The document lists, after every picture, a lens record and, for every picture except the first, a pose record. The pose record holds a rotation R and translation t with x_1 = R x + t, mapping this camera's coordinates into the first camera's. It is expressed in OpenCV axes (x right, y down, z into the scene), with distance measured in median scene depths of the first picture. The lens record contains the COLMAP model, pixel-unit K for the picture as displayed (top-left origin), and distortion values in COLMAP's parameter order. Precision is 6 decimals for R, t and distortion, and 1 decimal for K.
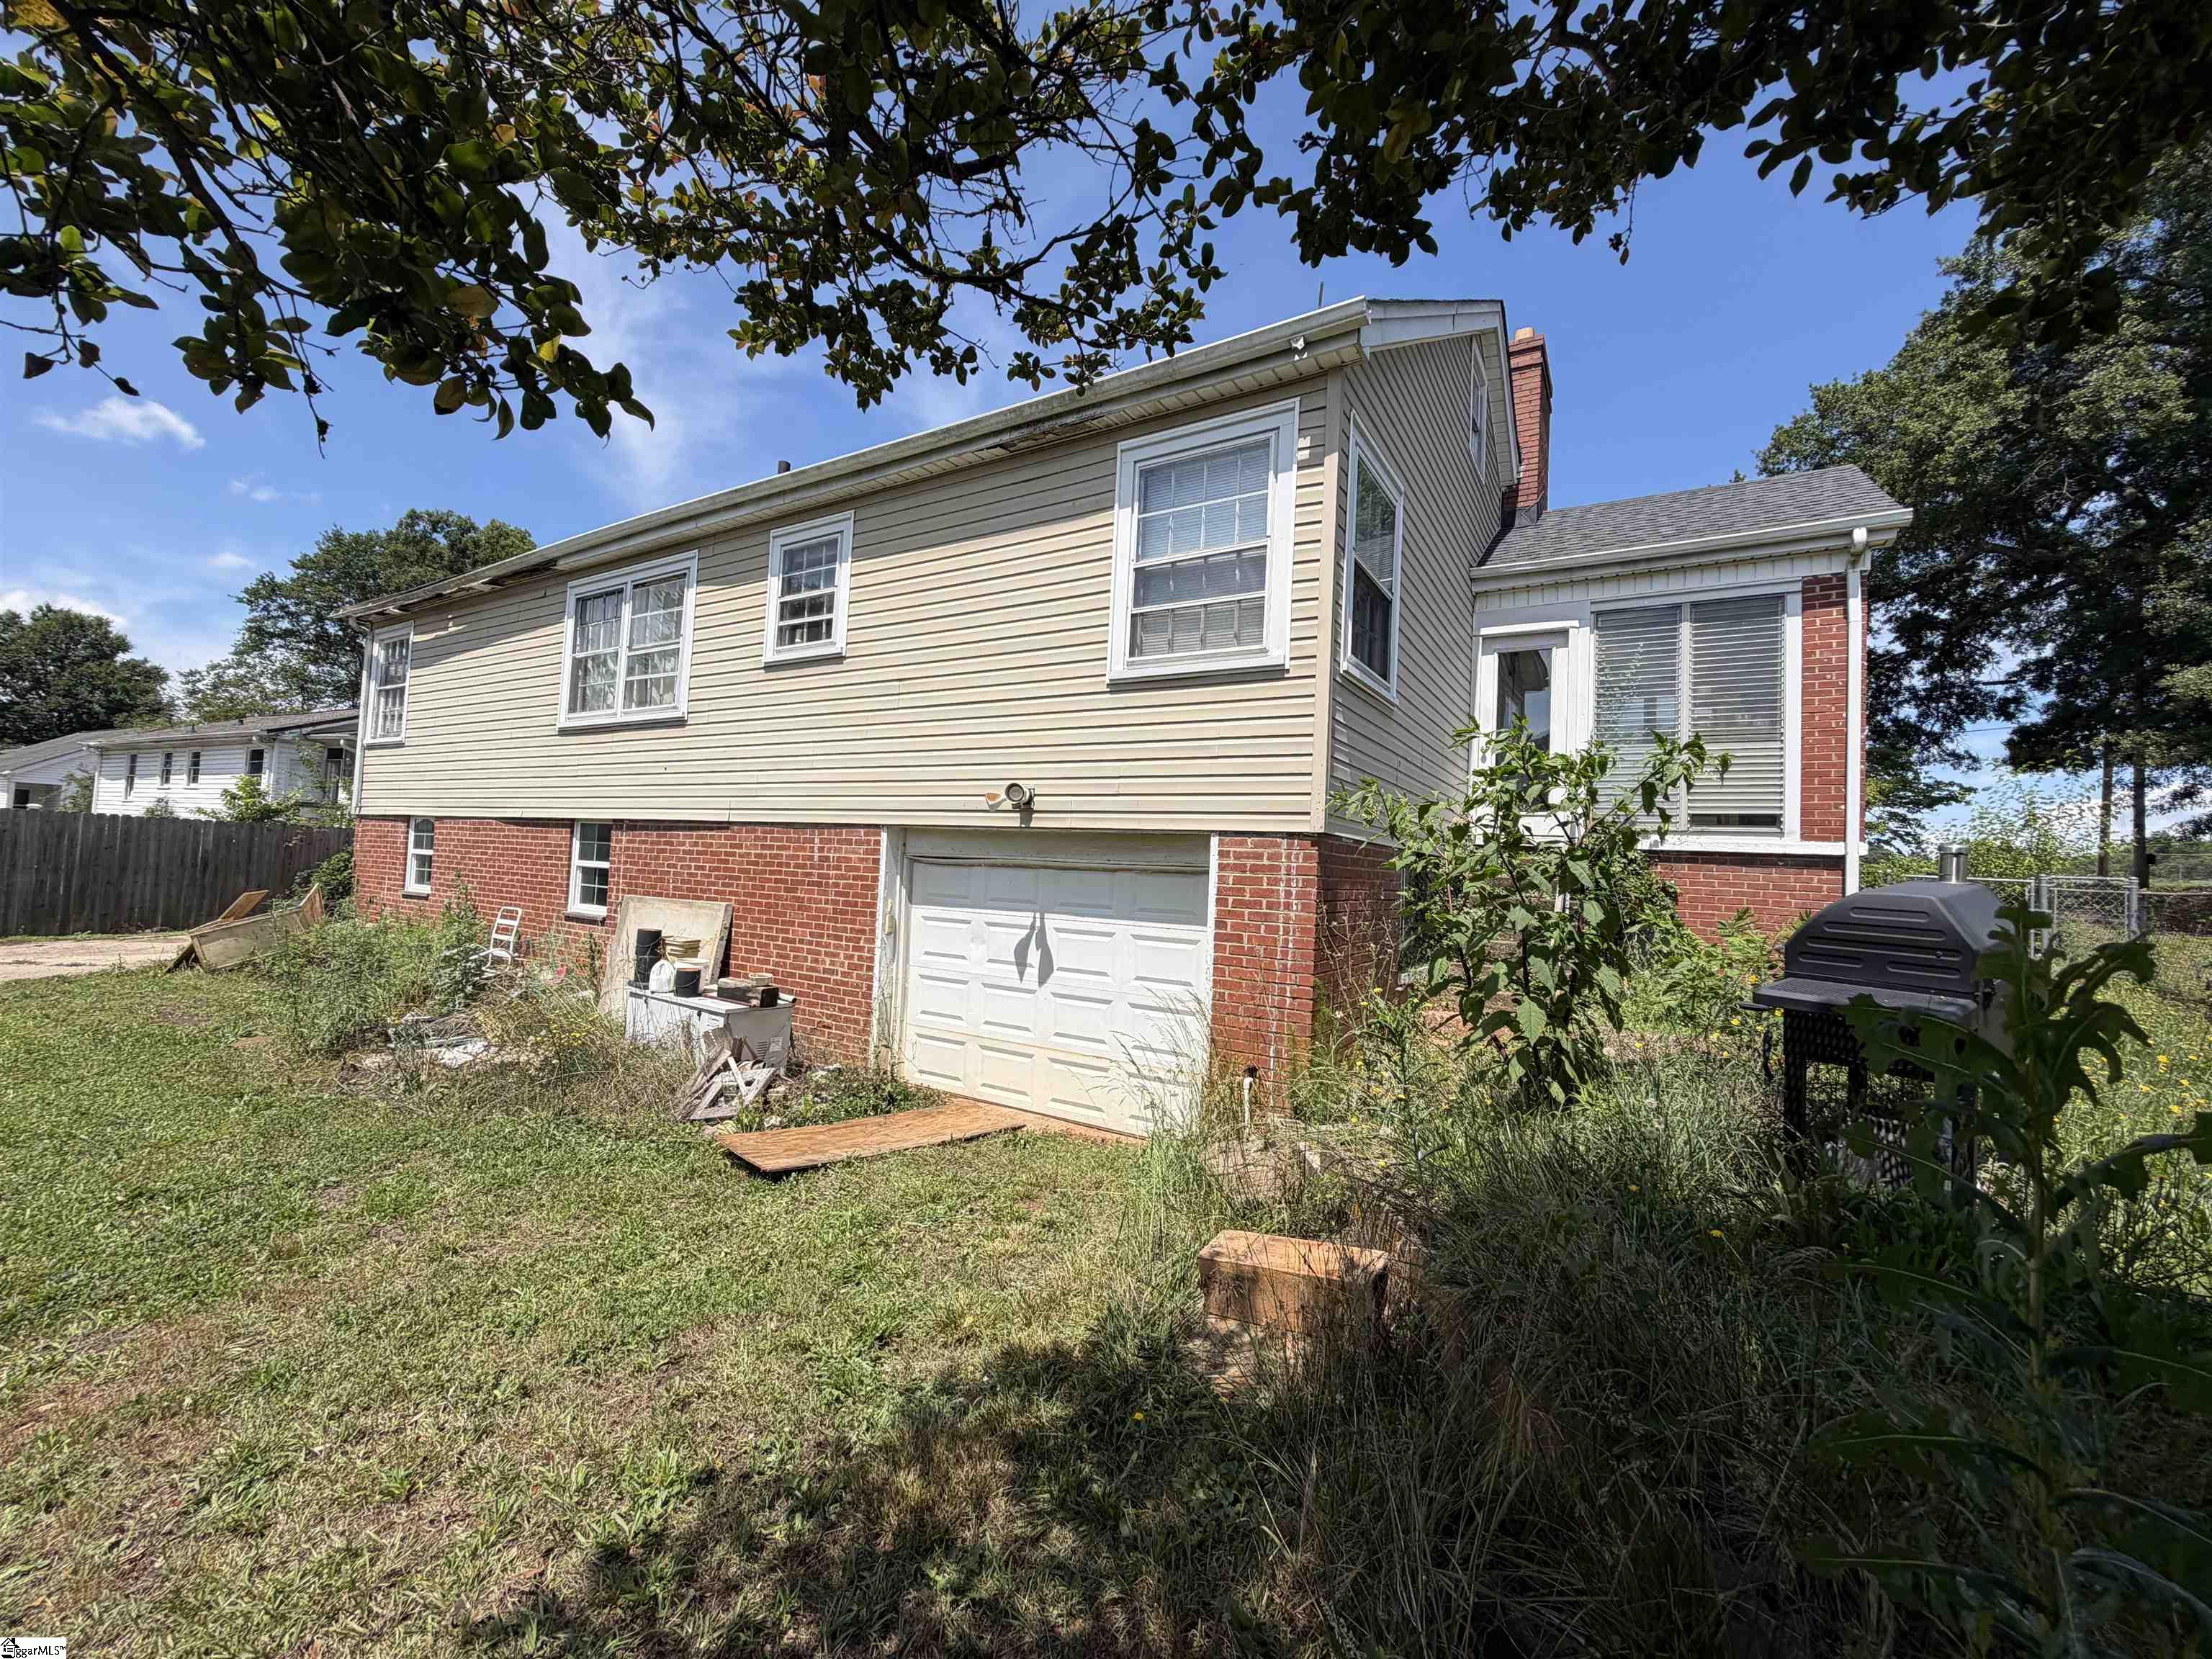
lens RADIAL K [[880.8, 0, 1106.0], [0, 880.8, 829.5], [0, 0, 1]] dist [-0.000673, -0.000210]
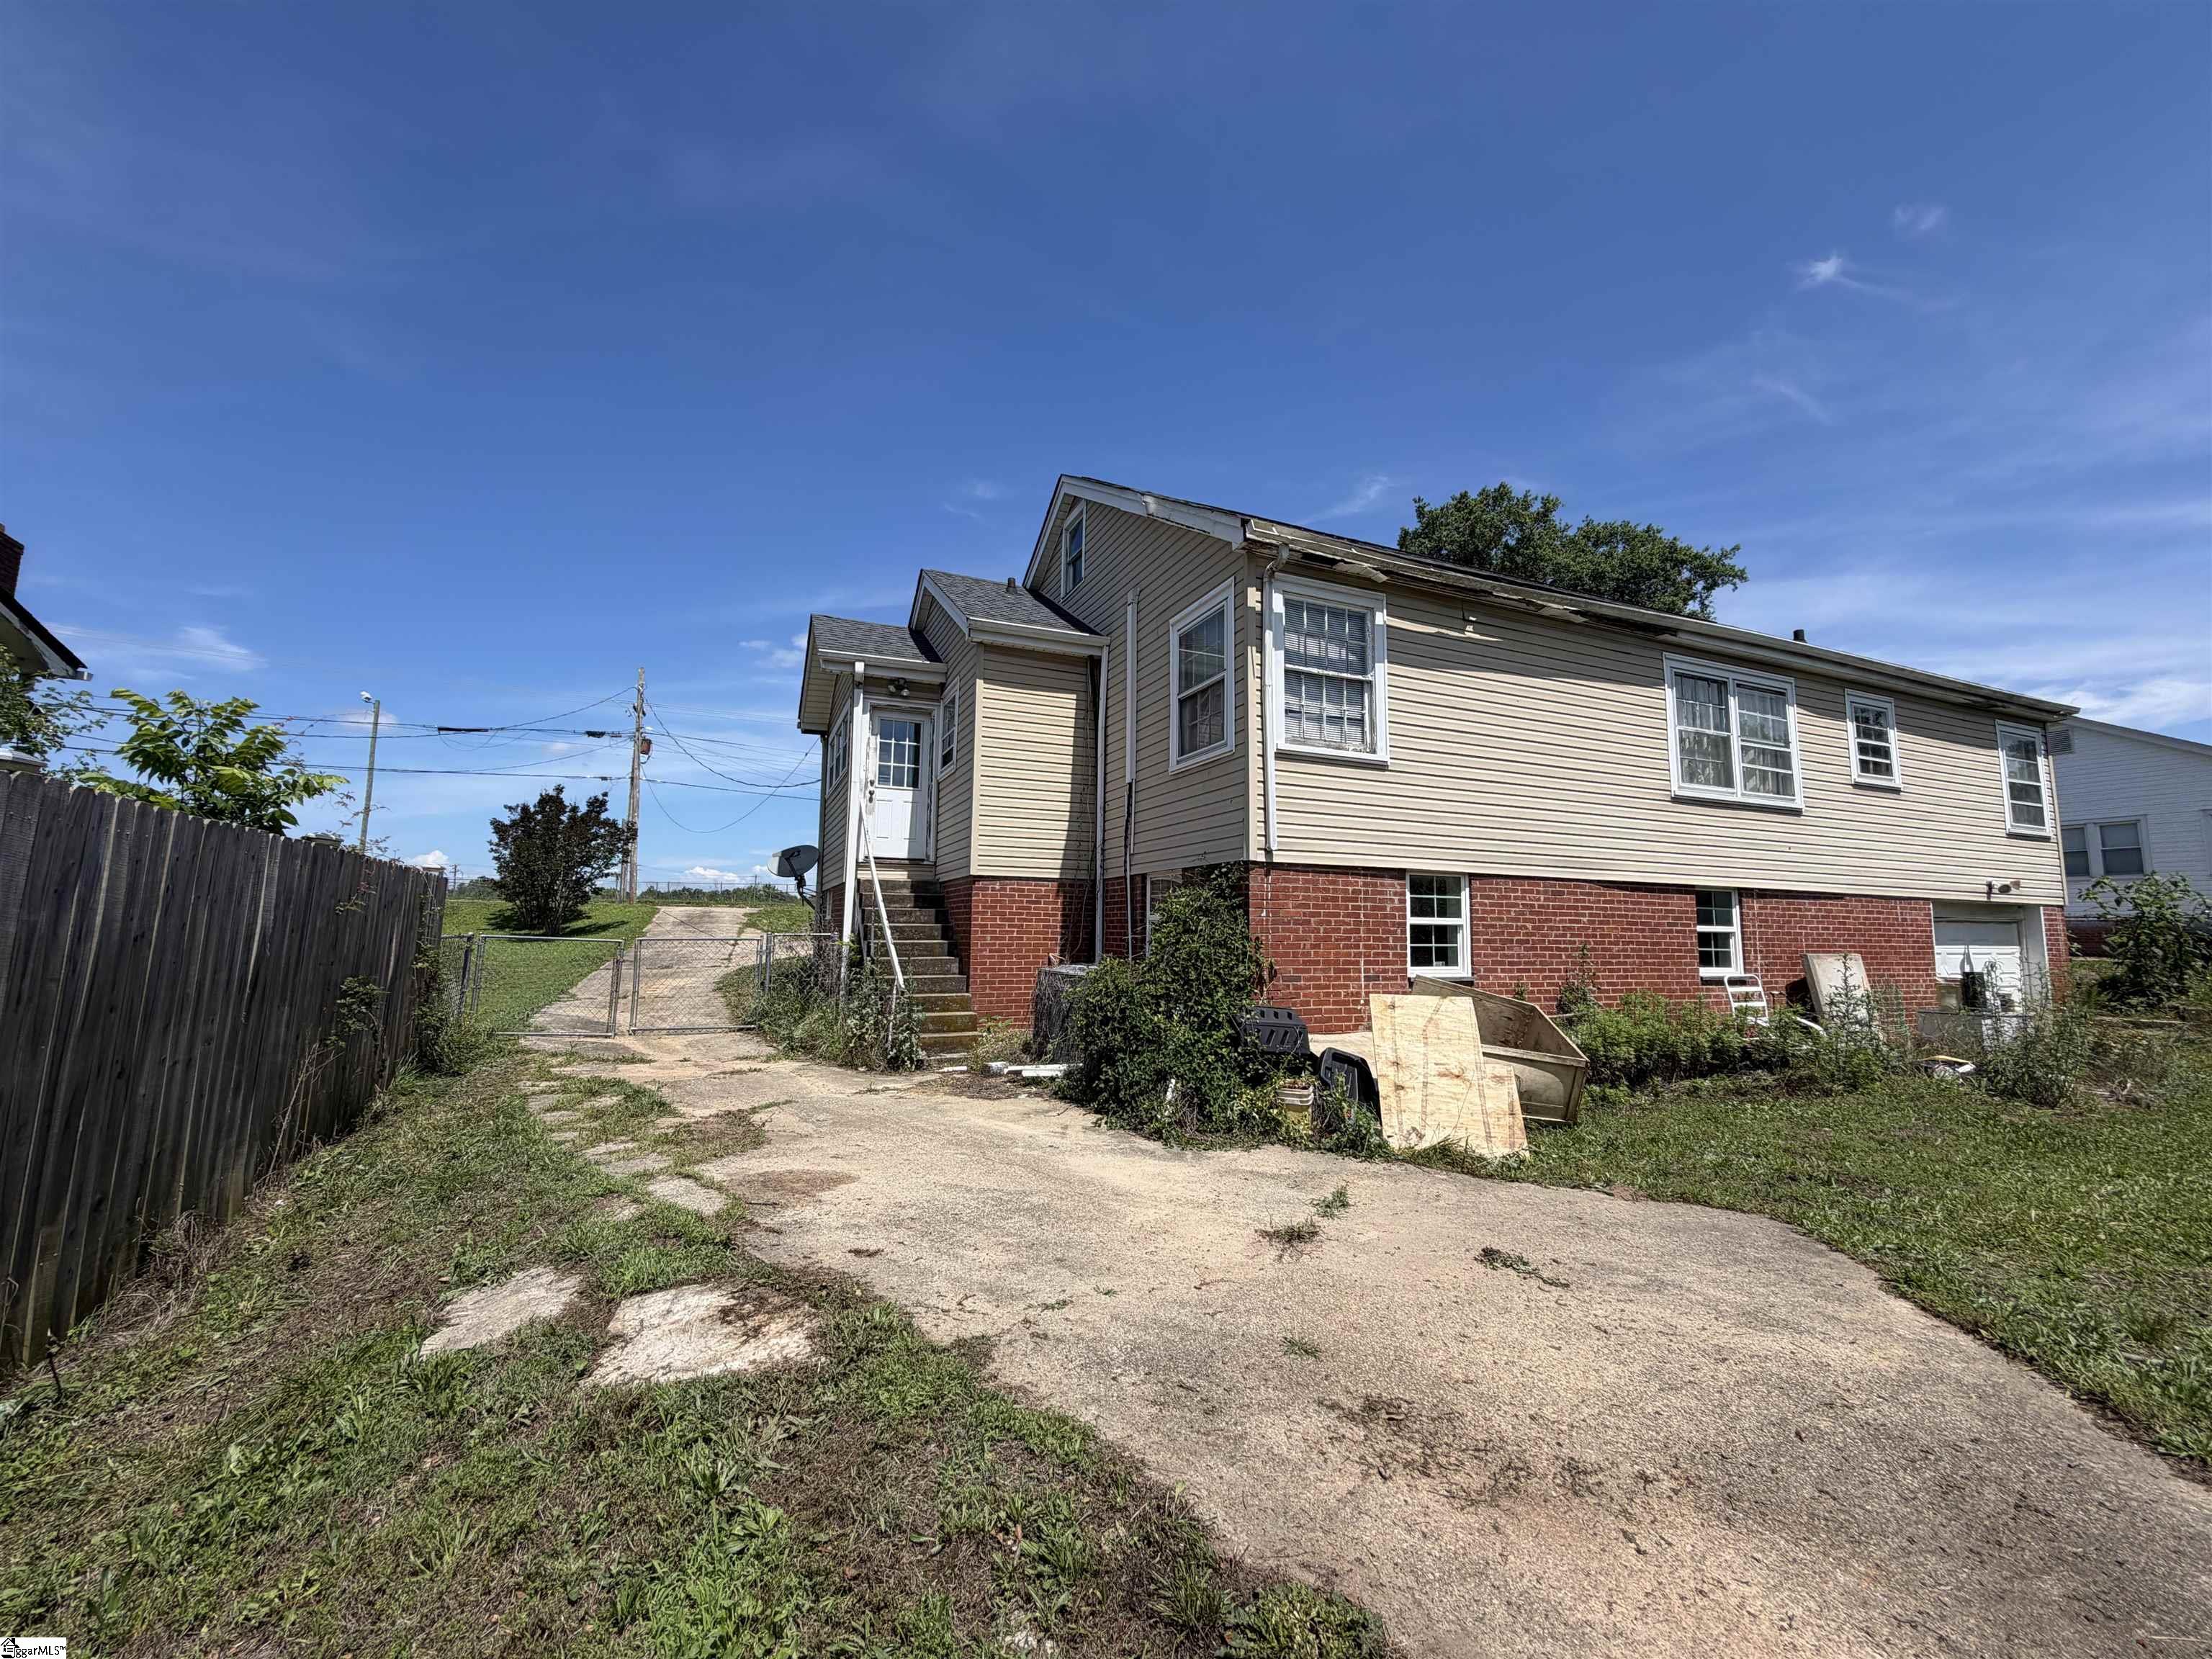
lens RADIAL K [[880.8, 0, 1106.0], [0, 880.8, 829.5], [0, 0, 1]] dist [-0.000673, -0.000210]
pose [[0.579771, 0.053272, 0.813036, -1.939258], [-0.029684, 0.998579, -0.044261, -0.012239], [-0.814239, 0.001527, 0.580528, 1.005974]]
